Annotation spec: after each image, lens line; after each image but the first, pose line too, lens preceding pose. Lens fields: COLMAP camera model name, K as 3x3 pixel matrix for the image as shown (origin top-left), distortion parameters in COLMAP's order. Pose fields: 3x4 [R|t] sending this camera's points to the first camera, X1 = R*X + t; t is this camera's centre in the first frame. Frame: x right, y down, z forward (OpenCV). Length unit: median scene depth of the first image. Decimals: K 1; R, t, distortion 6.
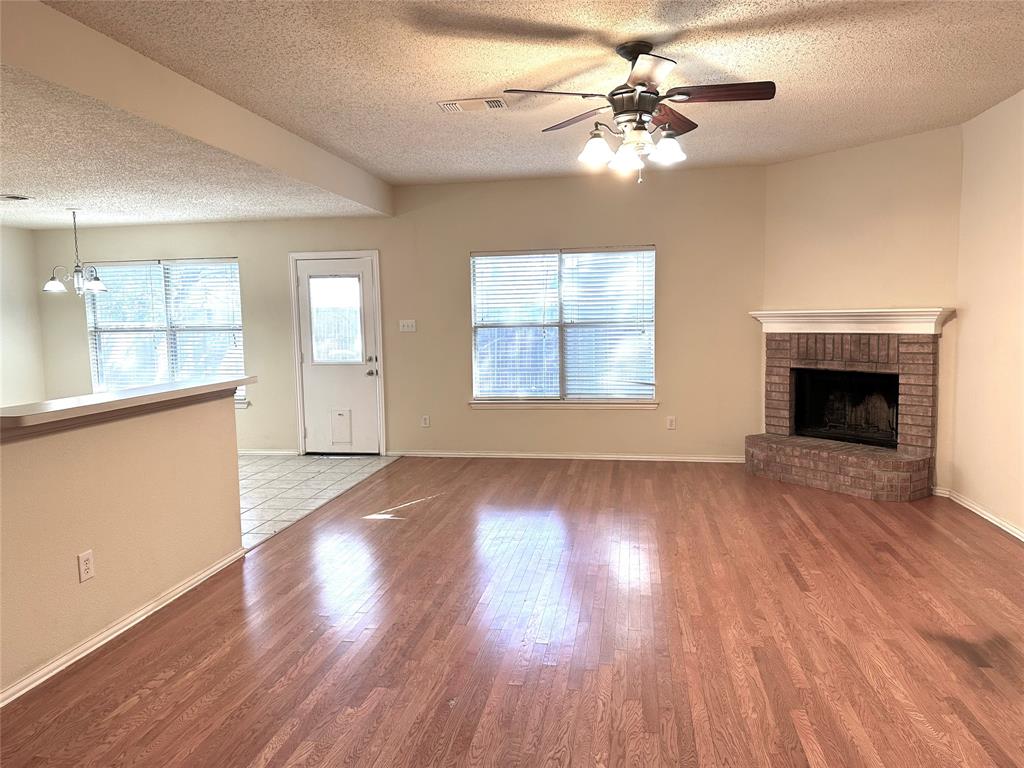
lens RADIAL K [[717.0, 0, 507.6], [0, 717.0, 374.9], [0, 0, 1]] dist [0.061136, -0.074997]
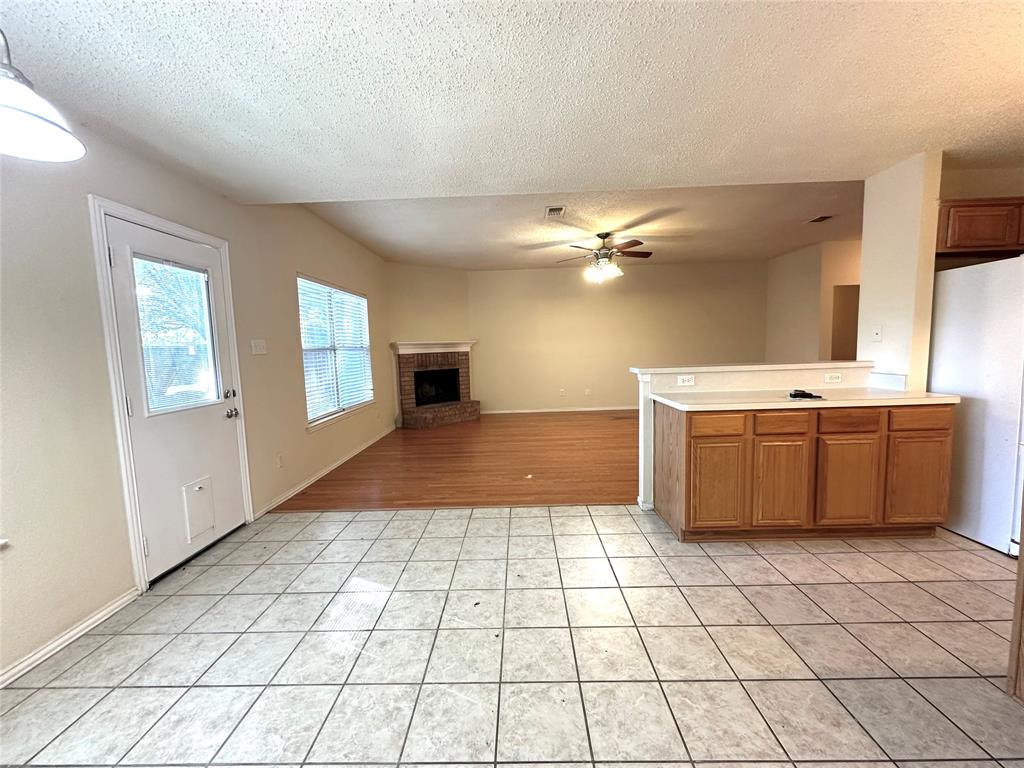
lens RADIAL K [[409.3, 0, 514.8], [0, 409.3, 384.2], [0, 0, 1]] dist [-0.002148, -0.000475]
pose [[-0.163976, -0.065245, 0.984304, -0.810202], [0.117966, 0.989353, 0.085232, -0.042362], [-0.979385, 0.130091, -0.154533, 1.009009]]
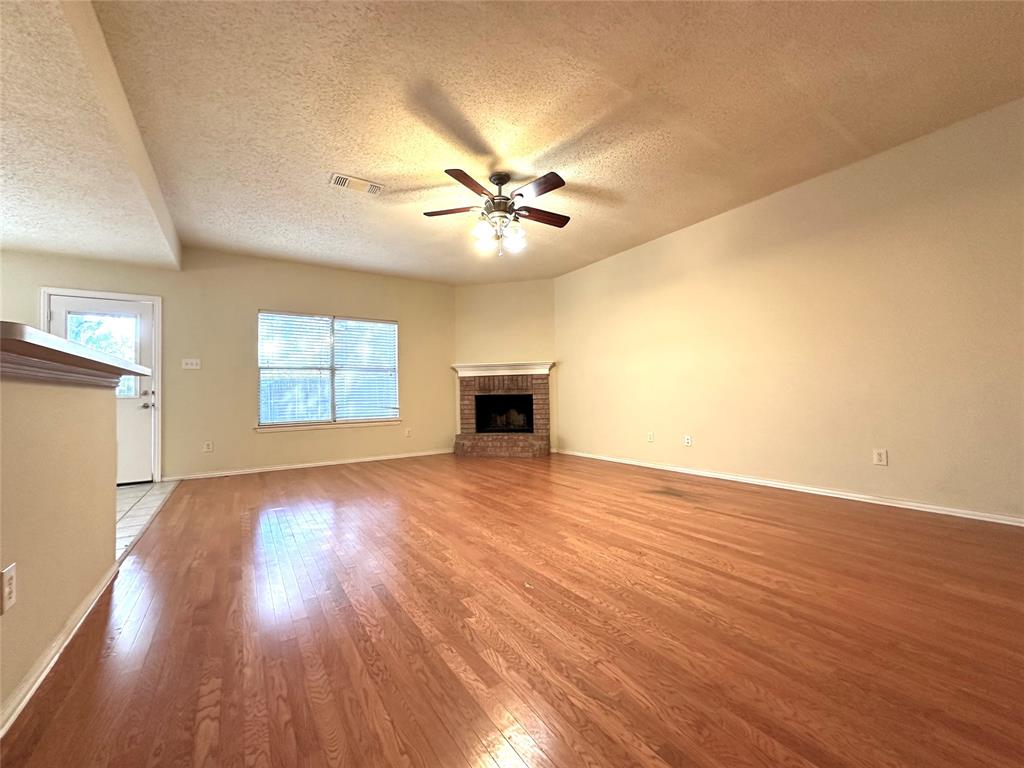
lens RADIAL K [[409.3, 0, 513.0], [0, 409.3, 381.5], [0, 0, 1]] dist [-0.002148, -0.000475]
pose [[0.720281, 0.028528, 0.693096, -0.282604], [0.063999, 0.992160, -0.107346, 0.080395], [-0.690724, 0.121677, 0.712808, 0.216598]]
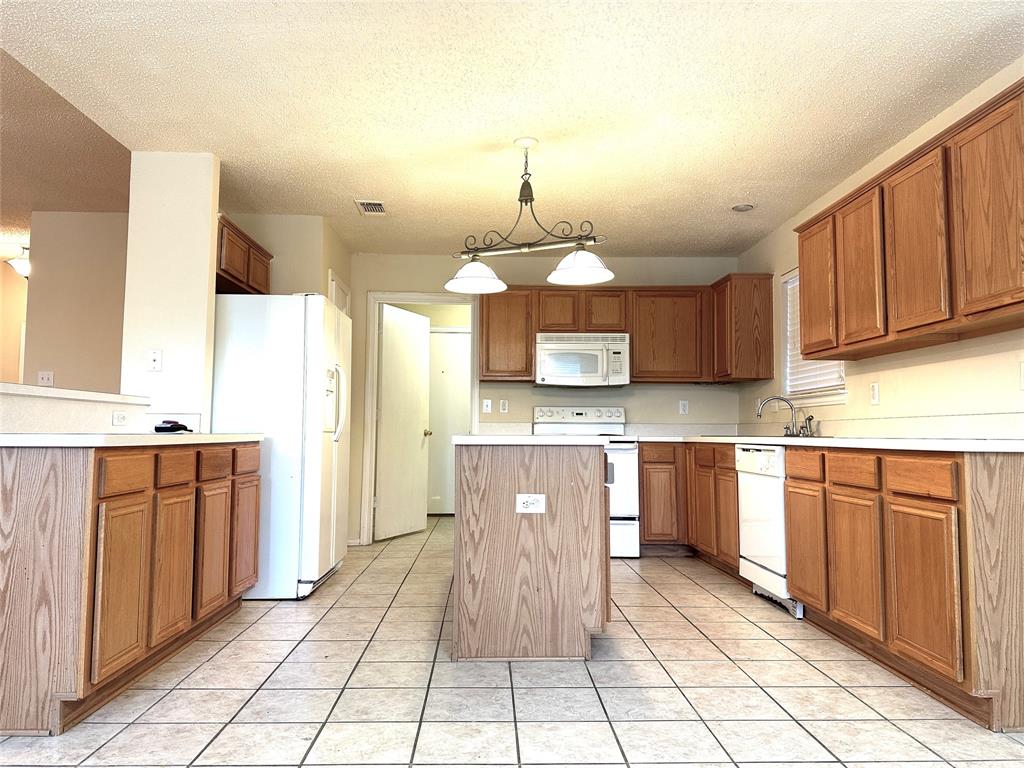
lens RADIAL K [[717.0, 0, 503.9], [0, 717.0, 381.0], [0, 0, 1]] dist [0.061136, -0.074997]
pose [[-0.977849, 0.003364, -0.209283, -0.549331], [0.000516, 0.999907, 0.013662, 0.003022], [0.209309, 0.013251, -0.977760, 1.198268]]
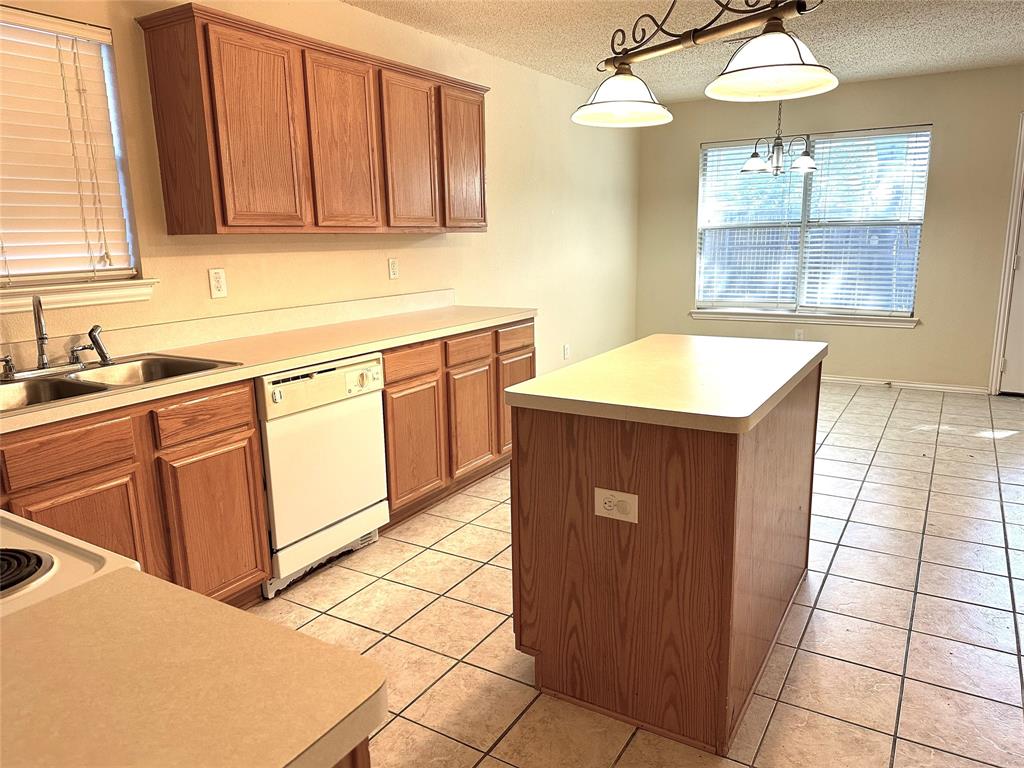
lens RADIAL K [[717.0, 0, 512.3], [0, 717.0, 381.8], [0, 0, 1]] dist [0.061136, -0.074997]
pose [[0.932252, 0.082097, -0.352372, -0.644585], [-0.035470, 0.989963, 0.136804, 0.015936], [0.360066, -0.115038, 0.925807, 0.161406]]
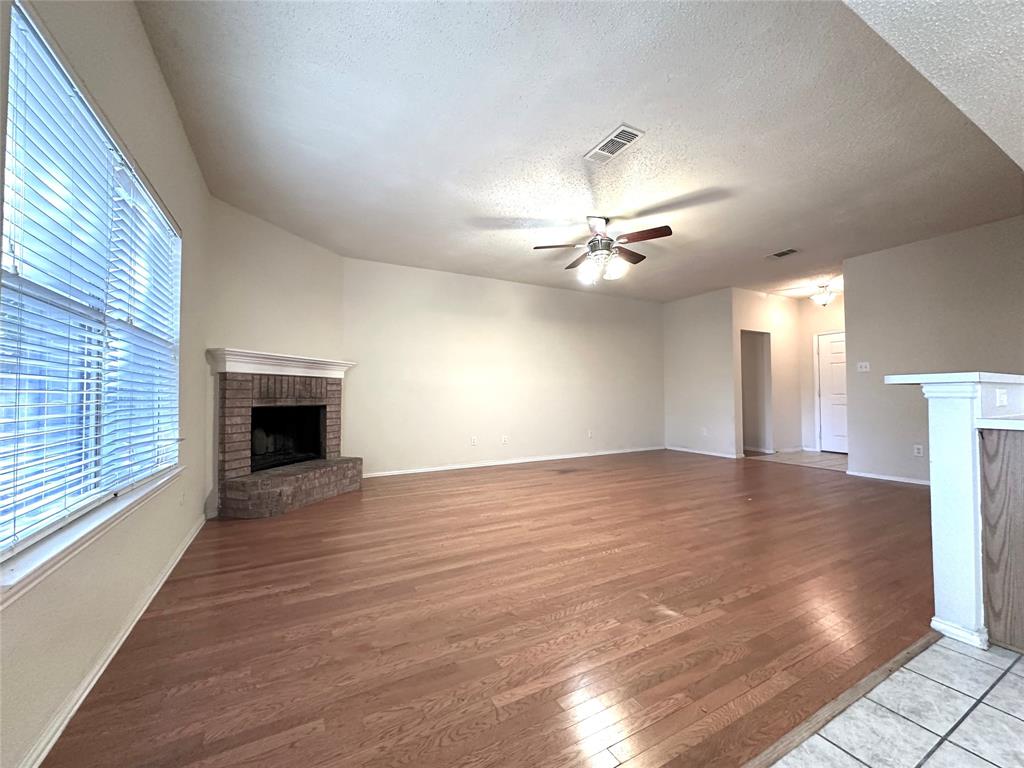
lens RADIAL K [[409.3, 0, 513.0], [0, 409.3, 382.2], [0, 0, 1]] dist [-0.002148, -0.000475]
pose [[-0.626967, 0.048960, 0.777506, -0.329243], [0.082569, 0.996578, 0.003828, -0.018649], [-0.774658, 0.066598, -0.628864, 1.193137]]
